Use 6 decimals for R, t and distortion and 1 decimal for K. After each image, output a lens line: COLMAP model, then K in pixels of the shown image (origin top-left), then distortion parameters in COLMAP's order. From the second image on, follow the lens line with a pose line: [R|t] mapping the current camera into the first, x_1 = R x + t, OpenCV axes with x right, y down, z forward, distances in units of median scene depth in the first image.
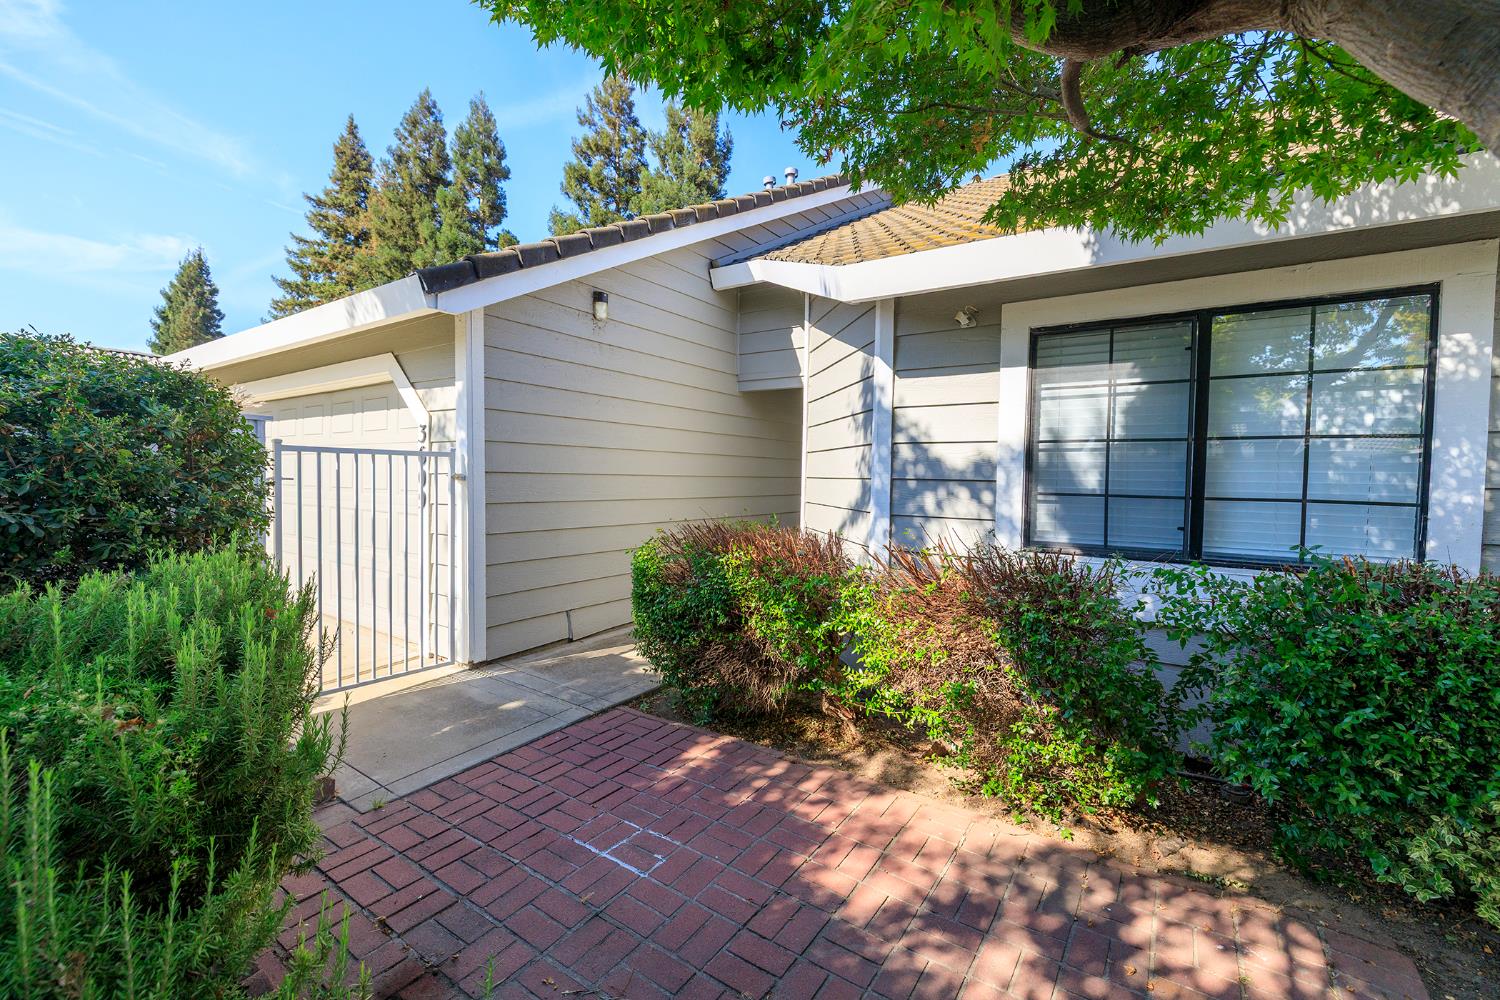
lens RADIAL K [[628.0, 0, 736.2], [0, 628.0, 496.5], [0, 0, 1]] dist [0.002950, -0.000358]
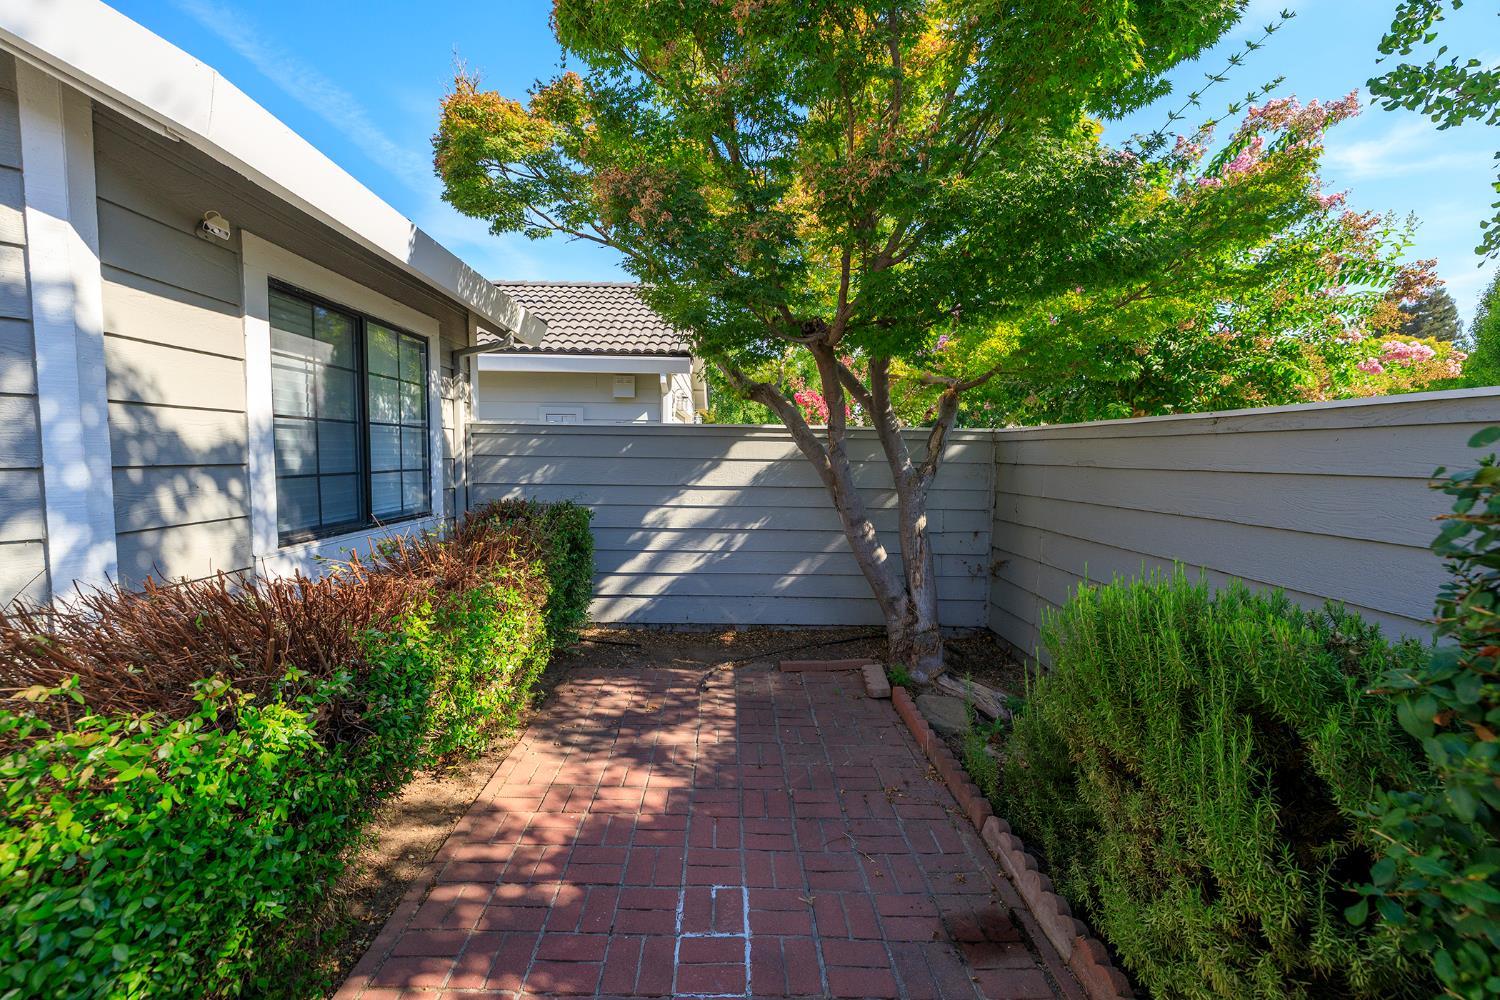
lens RADIAL K [[628.0, 0, 736.5], [0, 628.0, 502.6], [0, 0, 1]] dist [0.002950, -0.000358]
pose [[-0.598324, -0.088058, 0.796401, -0.633101], [-0.000046, 0.993946, 0.109866, -0.072747], [-0.801255, 0.065699, -0.594706, 1.137544]]
